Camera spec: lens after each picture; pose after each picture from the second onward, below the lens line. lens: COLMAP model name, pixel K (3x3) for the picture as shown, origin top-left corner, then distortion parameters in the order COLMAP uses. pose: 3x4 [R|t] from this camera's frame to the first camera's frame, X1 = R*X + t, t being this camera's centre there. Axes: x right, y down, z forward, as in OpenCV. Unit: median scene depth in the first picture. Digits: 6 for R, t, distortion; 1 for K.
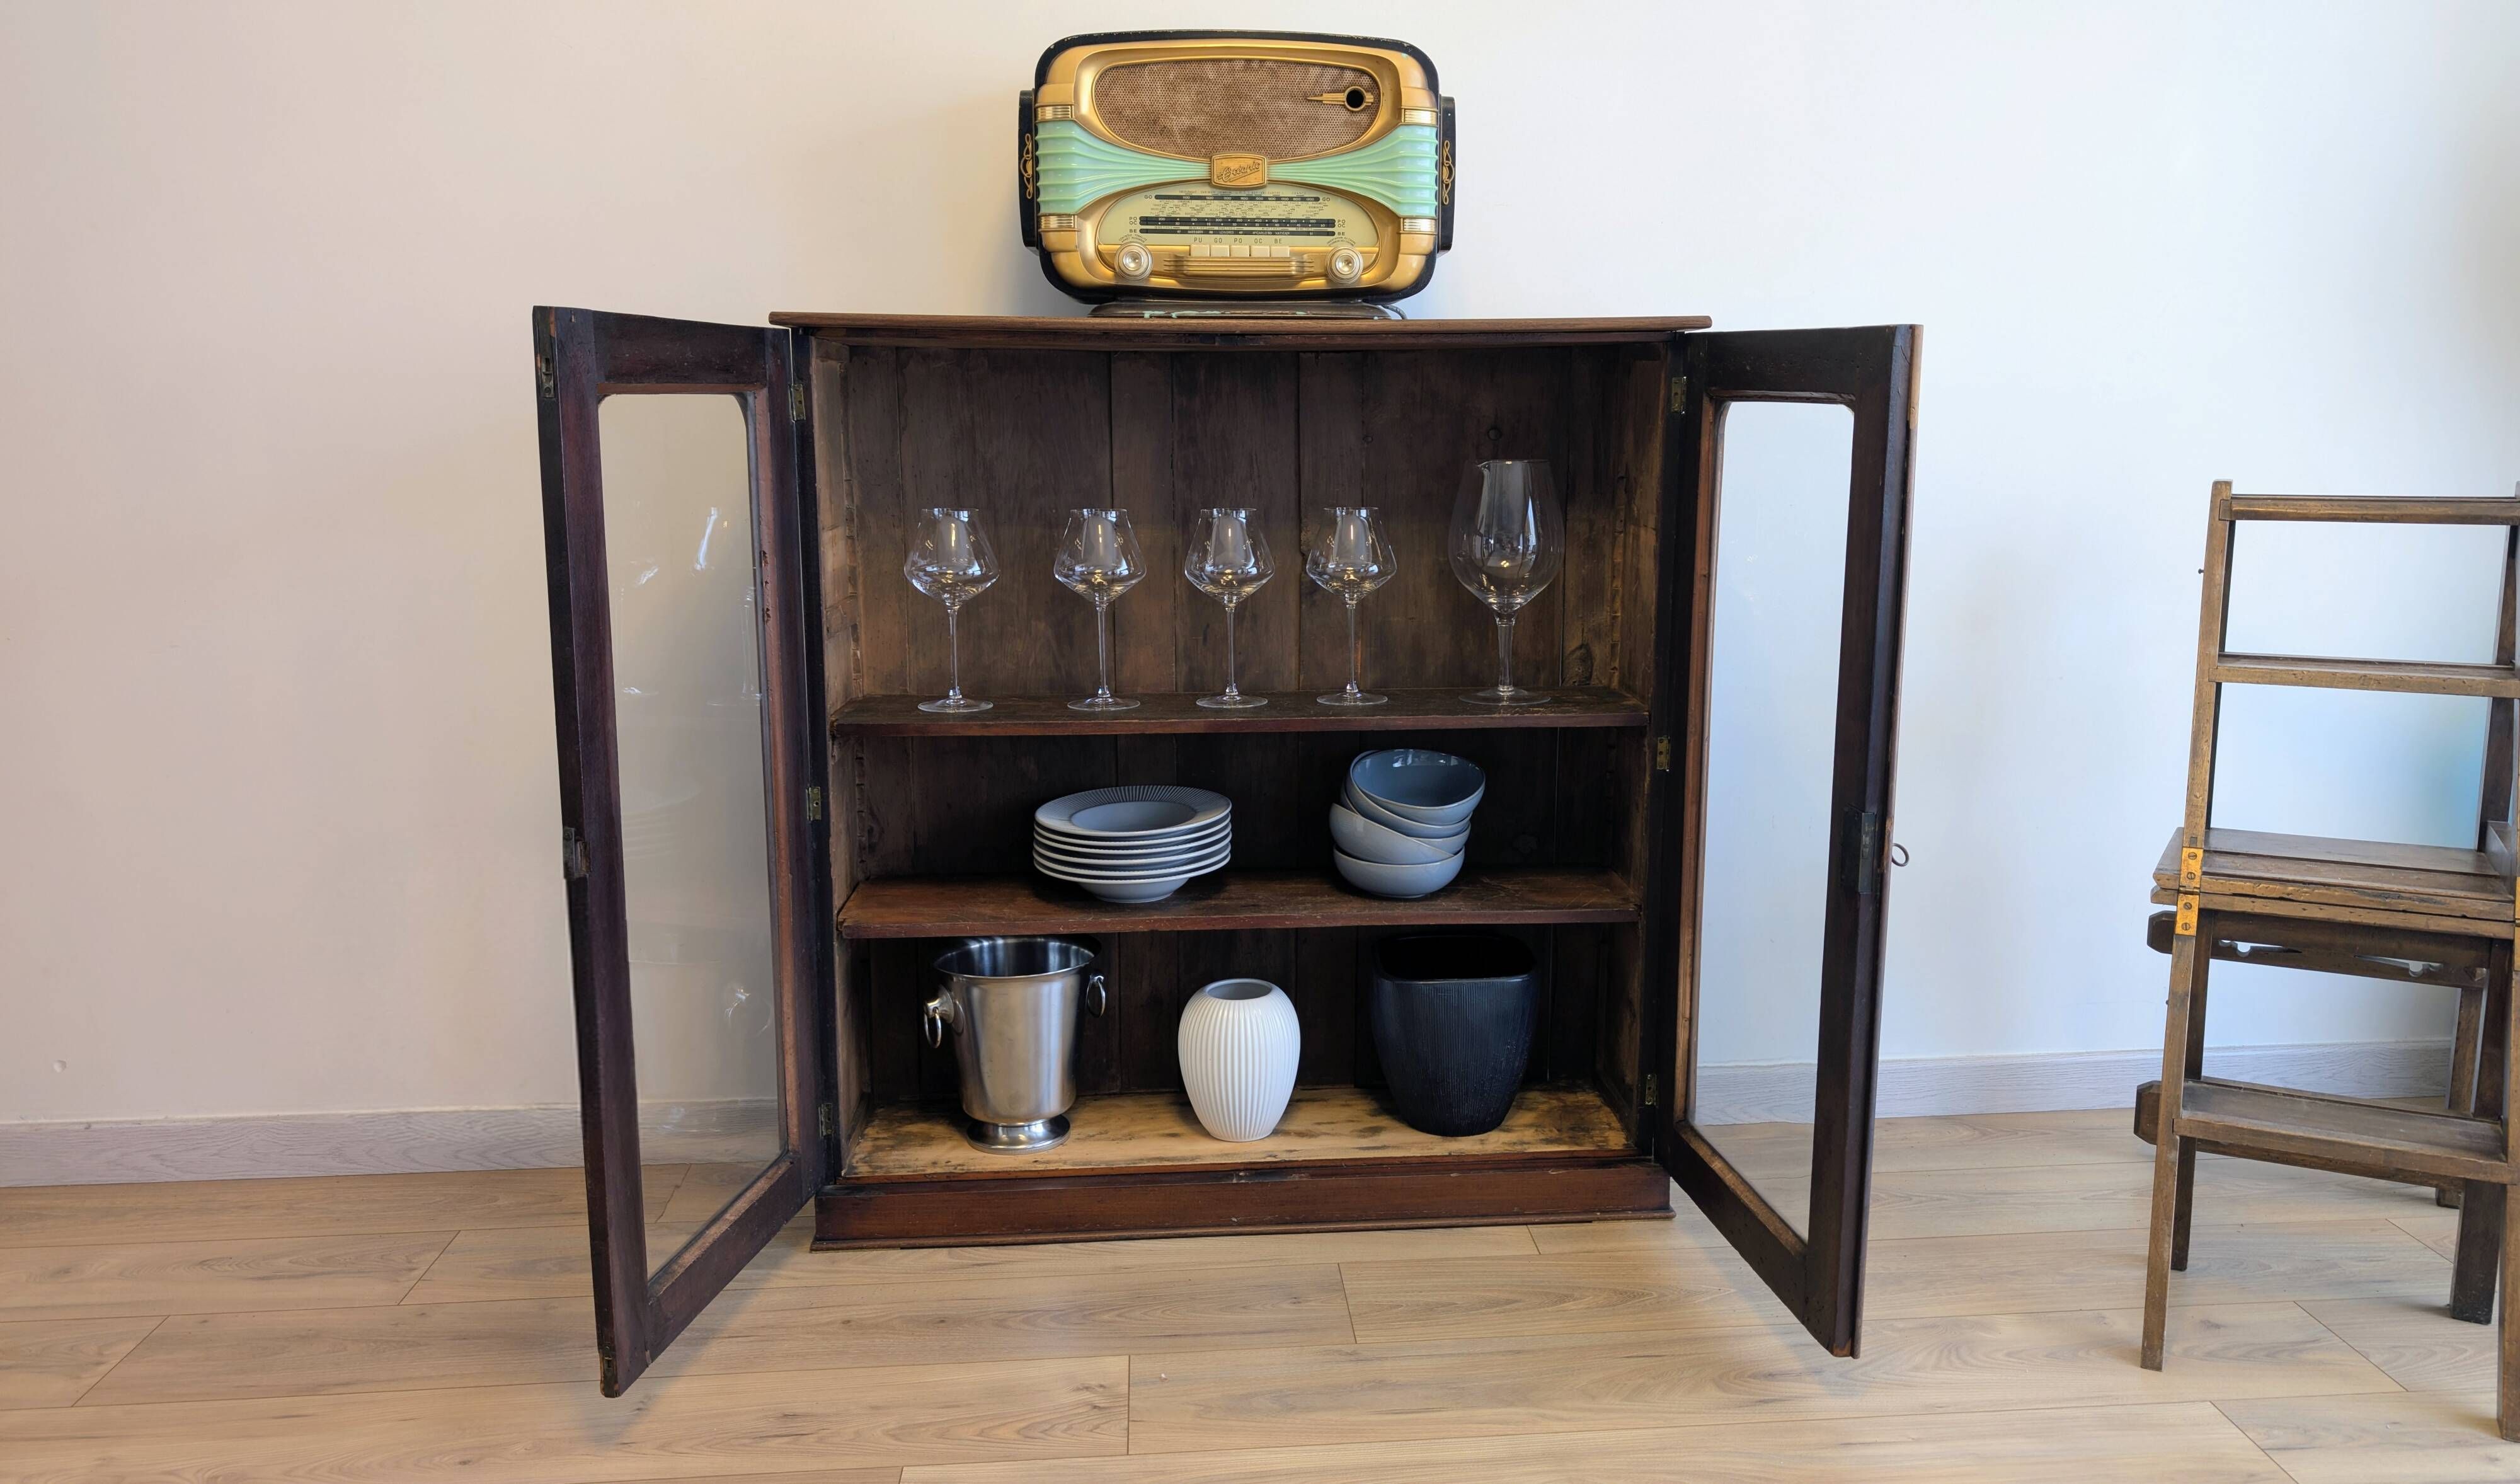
lens RADIAL K [[1928.7, 0, 1337.9], [0, 1928.7, 708.6], [0, 0, 1]] dist [0.014400, -0.004490]
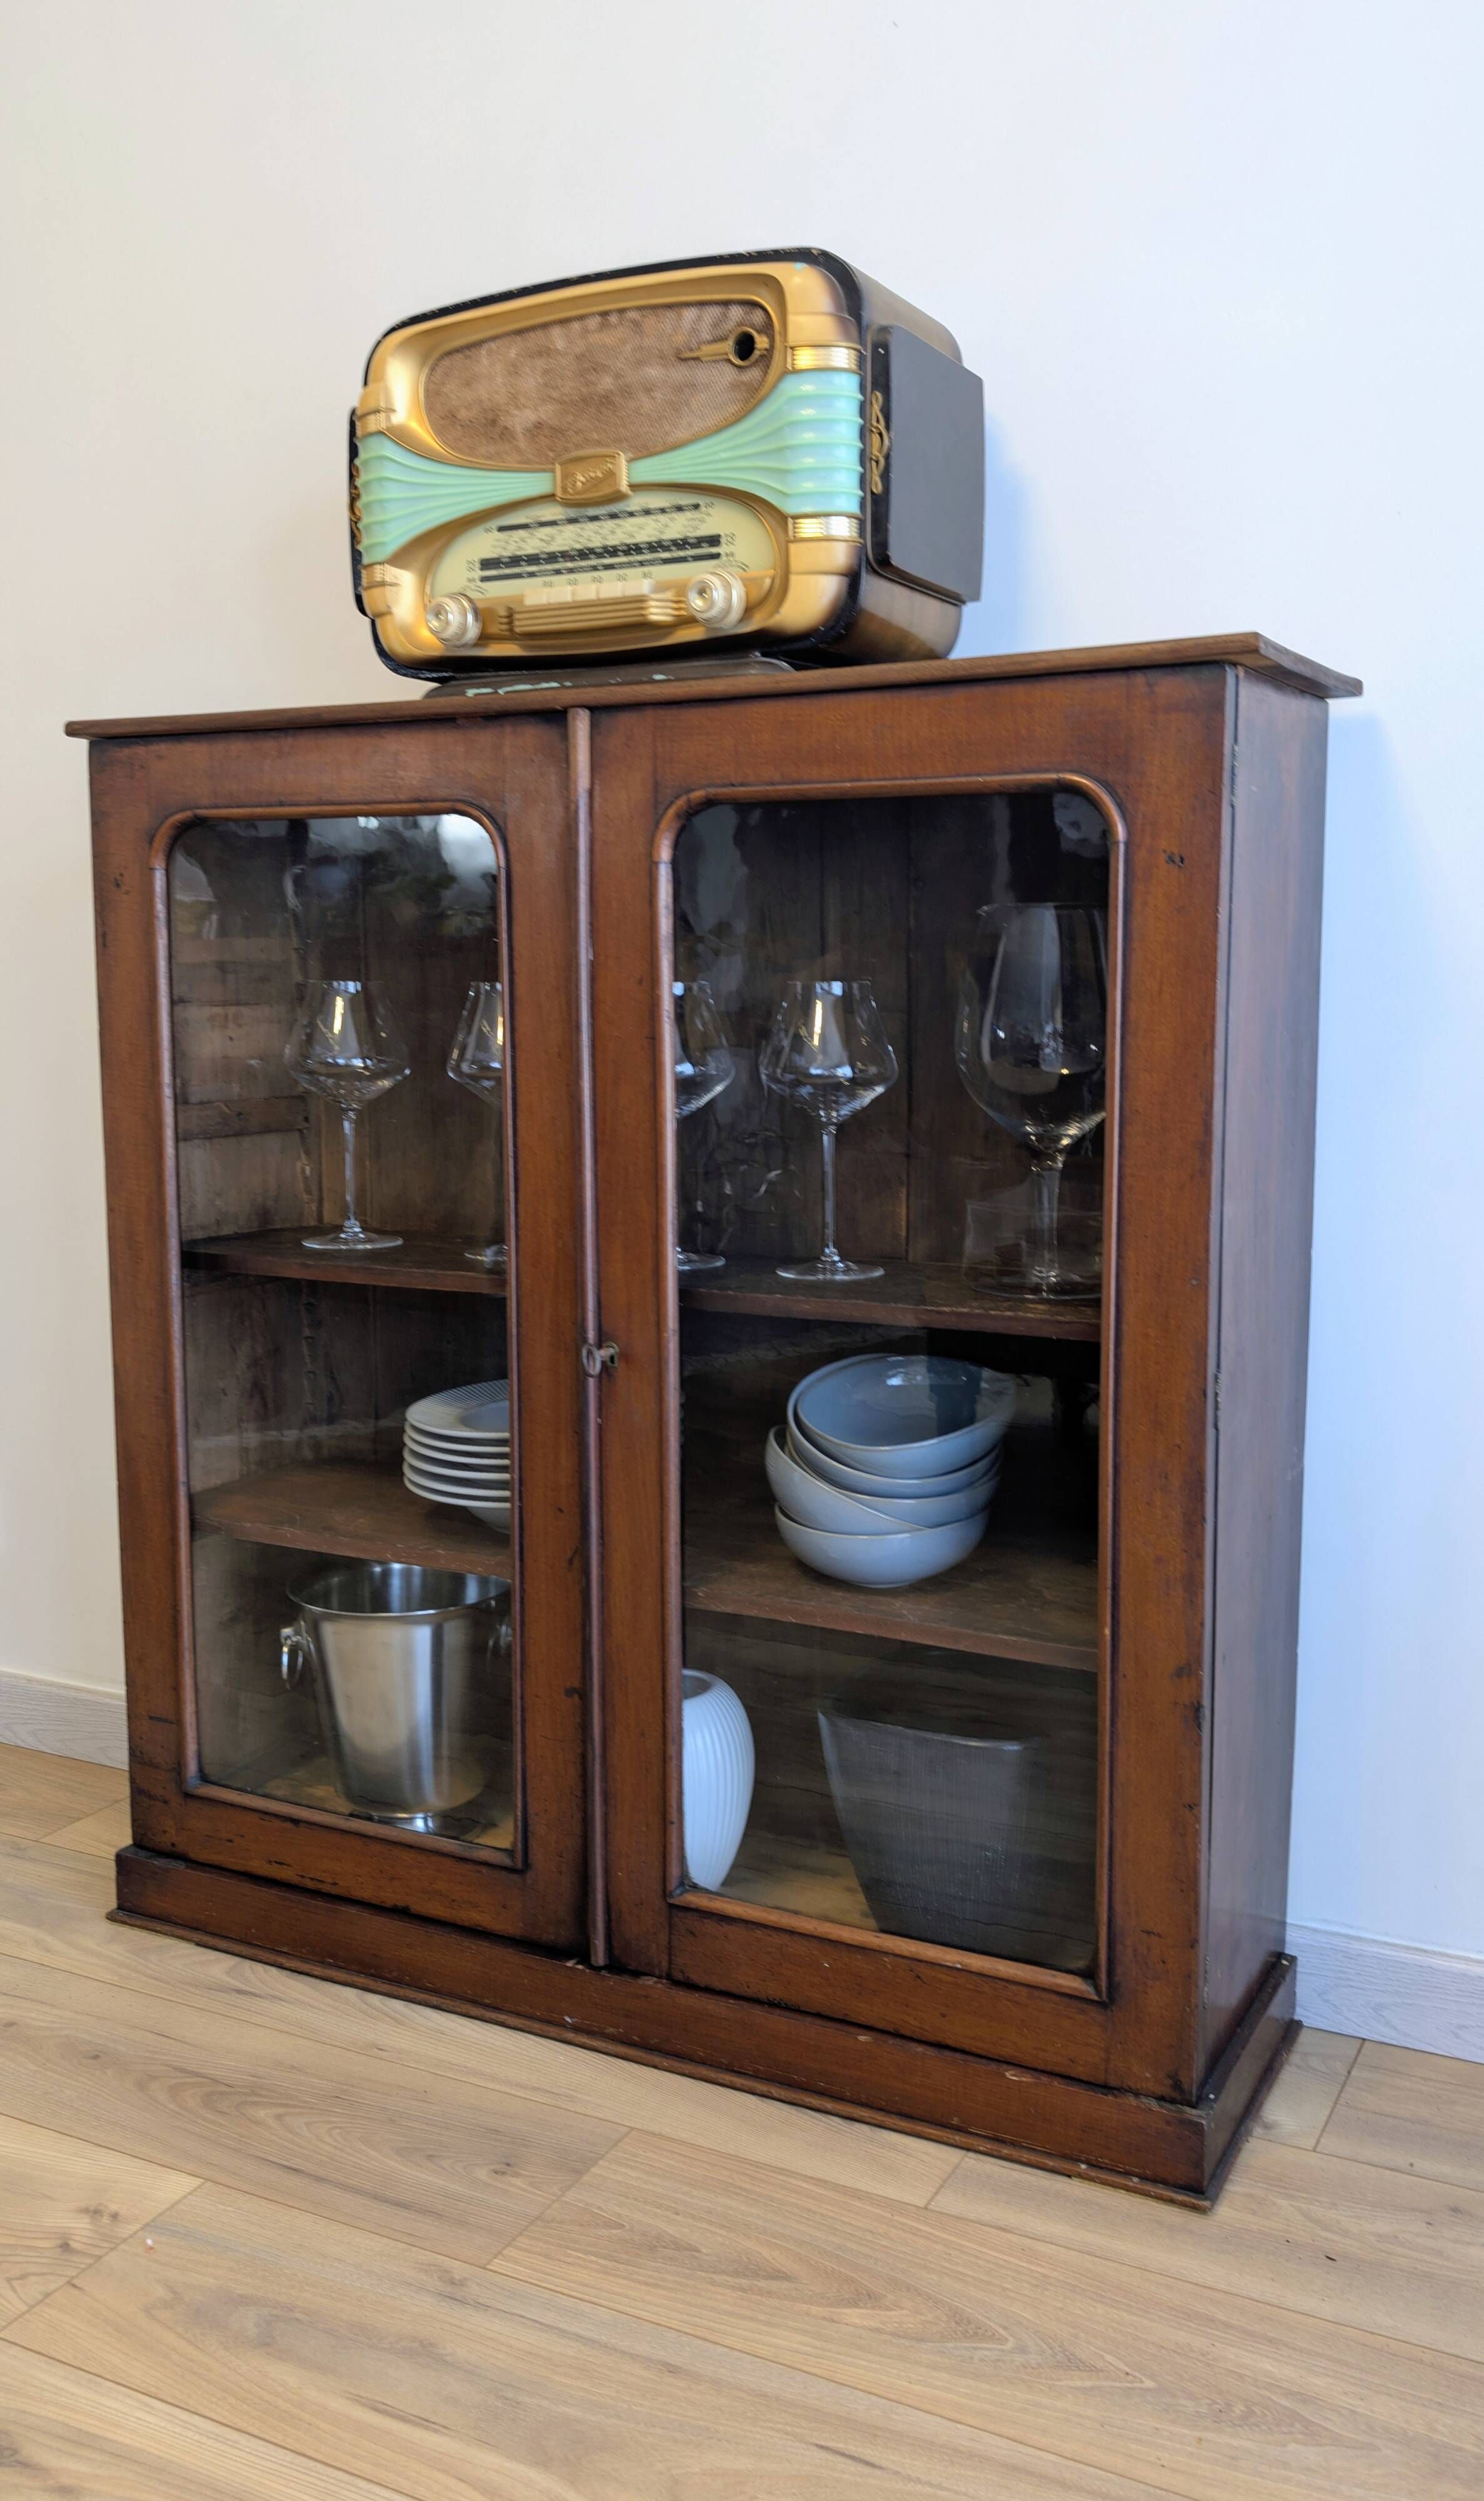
lens RADIAL K [[2088.7, 0, 831.2], [0, 2088.7, 1221.4], [0, 0, 1]] dist [0.001405, 0.001216]
pose [[0.853134, 0.058965, -0.518349, 0.418575], [-0.085818, 0.995919, -0.027954, -0.002717], [0.514585, 0.068332, 0.854712, 0.428506]]
